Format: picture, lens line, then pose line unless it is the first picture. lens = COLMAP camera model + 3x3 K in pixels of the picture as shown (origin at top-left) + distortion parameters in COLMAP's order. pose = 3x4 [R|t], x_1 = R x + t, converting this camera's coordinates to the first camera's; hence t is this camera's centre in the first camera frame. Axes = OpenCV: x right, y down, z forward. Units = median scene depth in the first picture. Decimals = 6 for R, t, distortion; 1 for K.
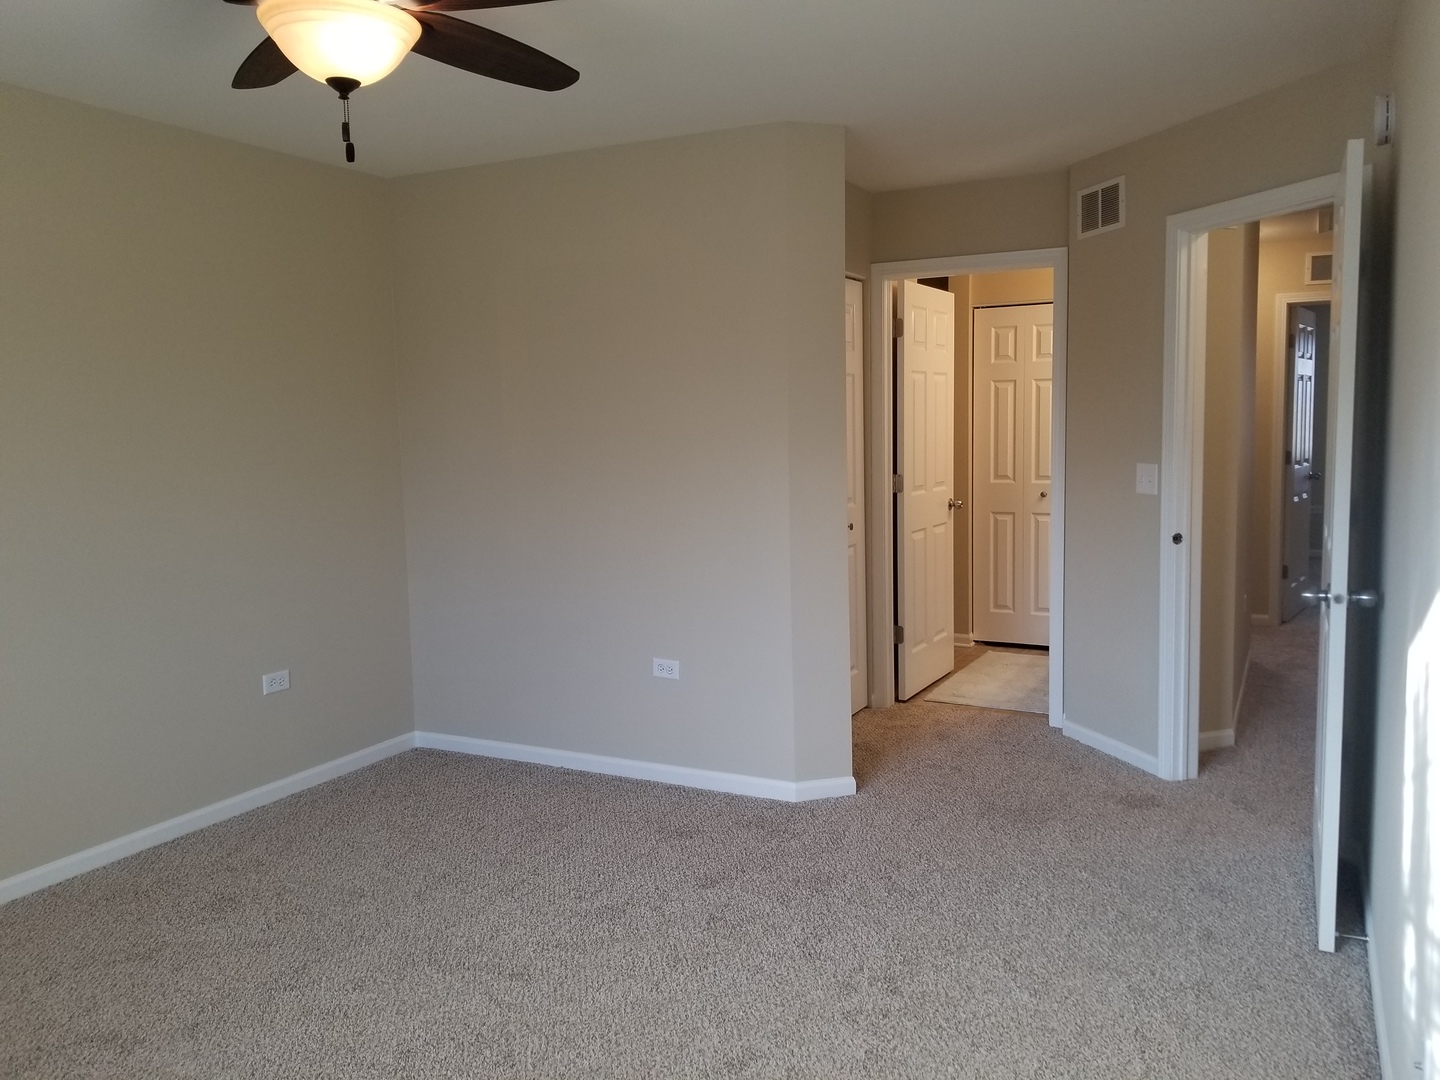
lens RADIAL K [[1078.3, 0, 738.9], [0, 1078.3, 536.1], [0, 0, 1]] dist [0.093910, -0.168694]
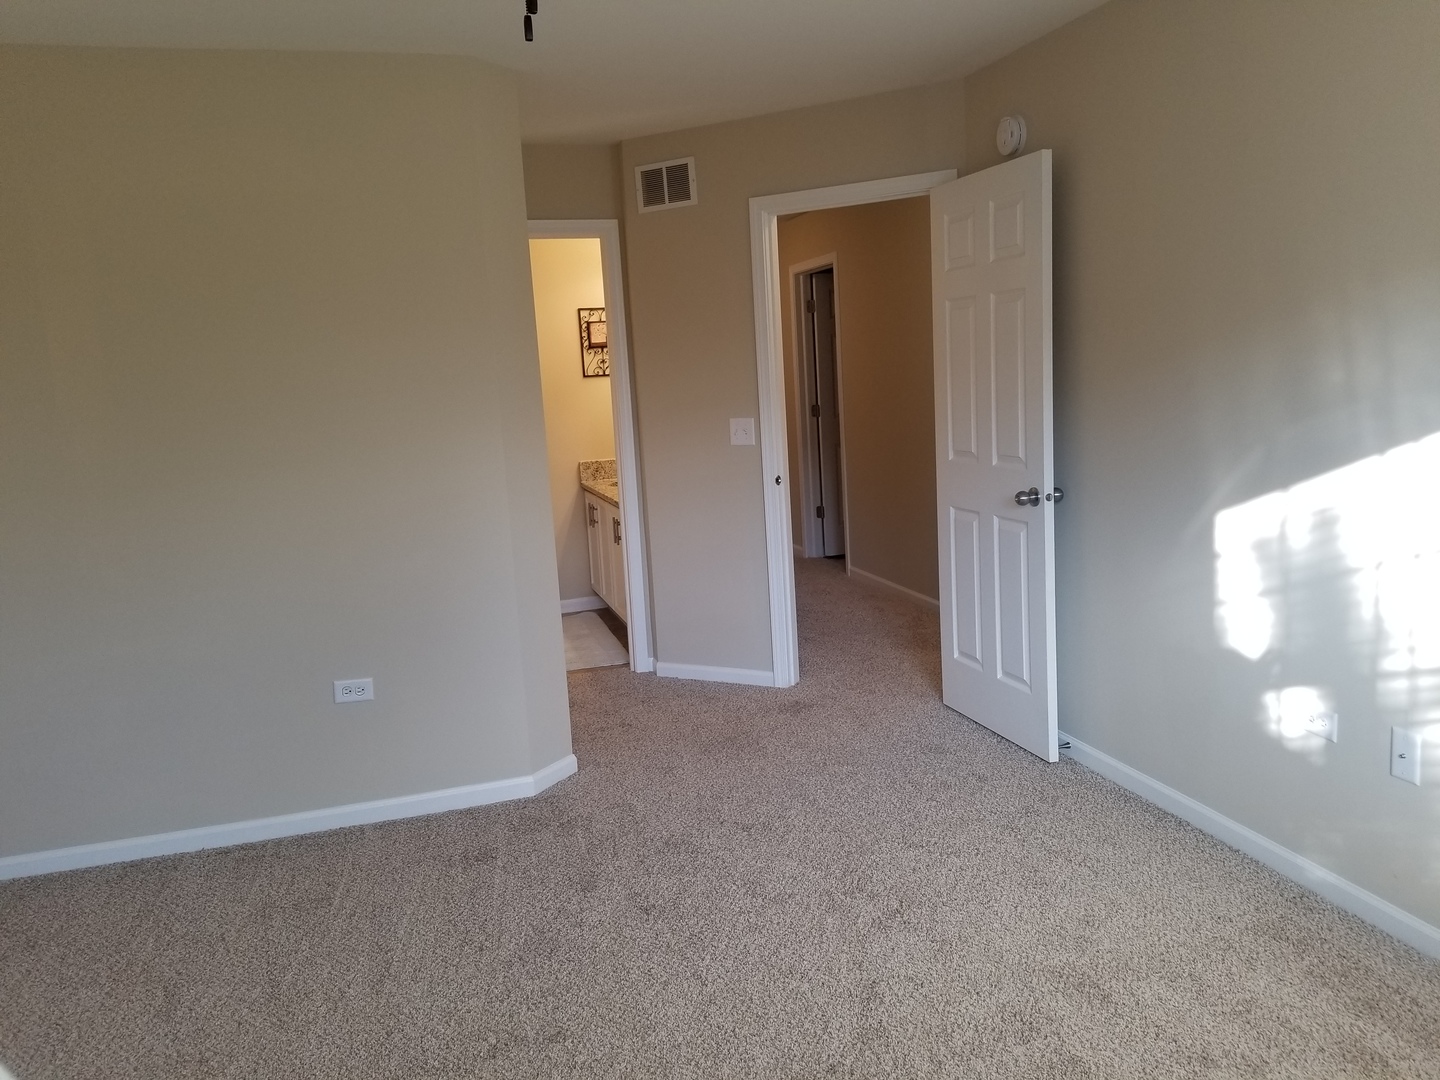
lens RADIAL K [[1078.6, 0, 720.0], [0, 1078.6, 540.0], [0, 0, 1]] dist [0.106531, -0.169436]
pose [[0.742329, -0.126775, 0.657933, -0.314984], [0.115682, 0.991441, 0.060517, -0.008878], [-0.659974, 0.031188, 0.750641, 0.136016]]
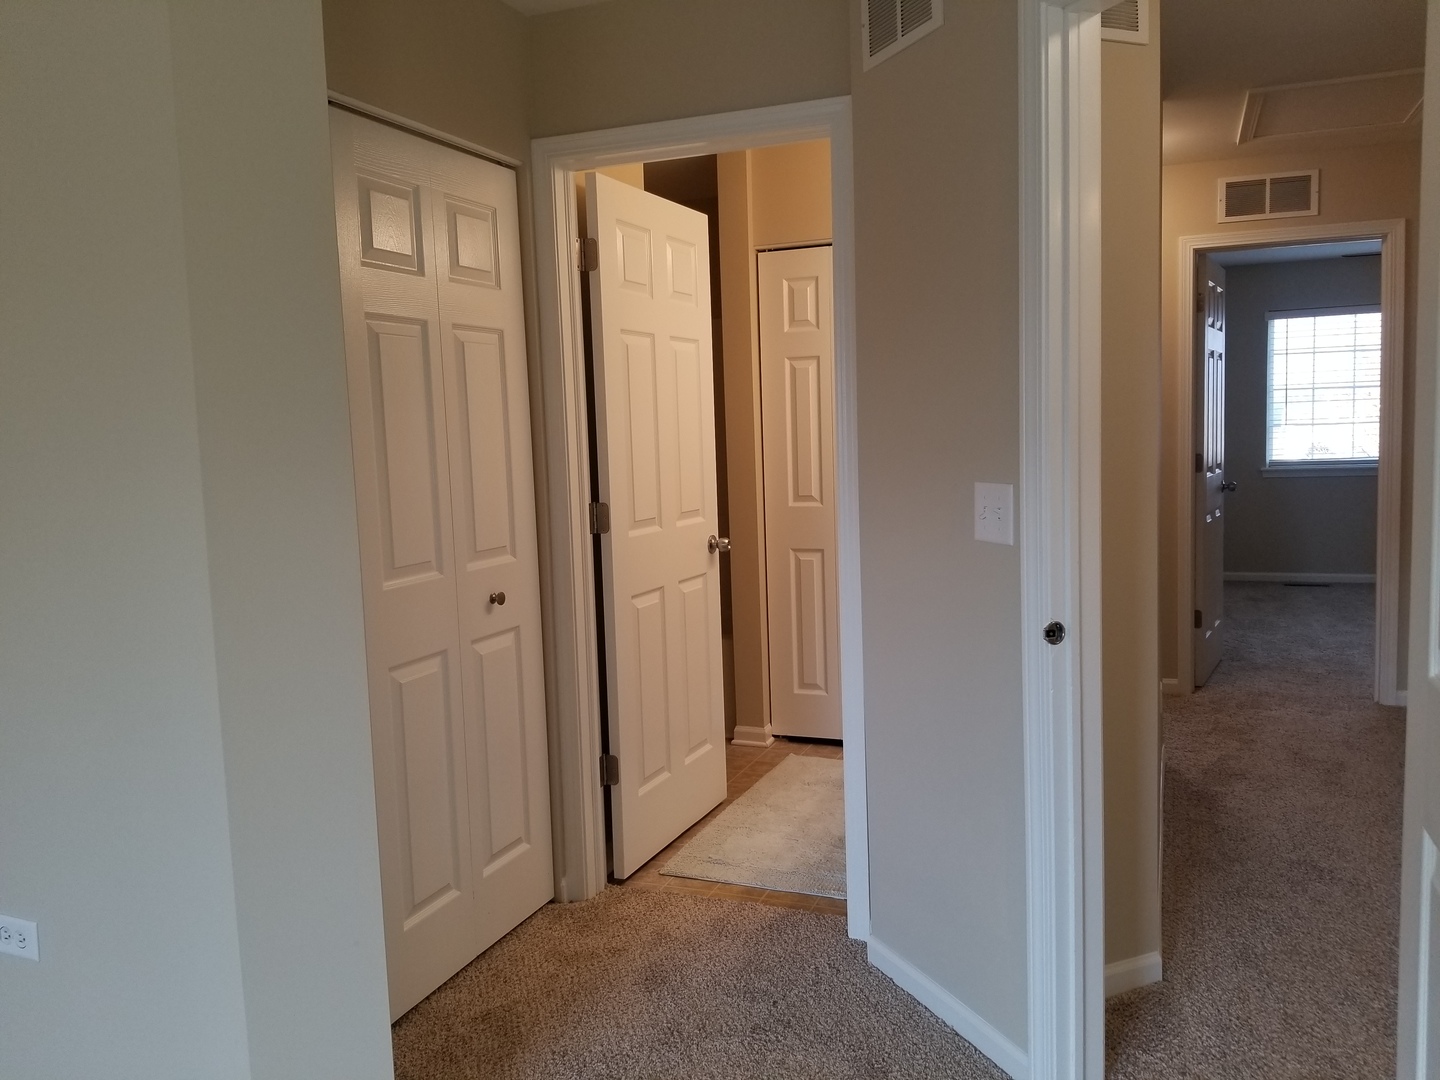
lens RADIAL K [[1078.6, 0, 720.0], [0, 1078.6, 540.0], [0, 0, 1]] dist [0.106531, -0.169436]
pose [[0.996073, -0.022074, 0.085741, 0.159095], [0.022501, 0.999739, -0.004016, -0.032206], [-0.085630, 0.005930, 0.996309, 0.394666]]
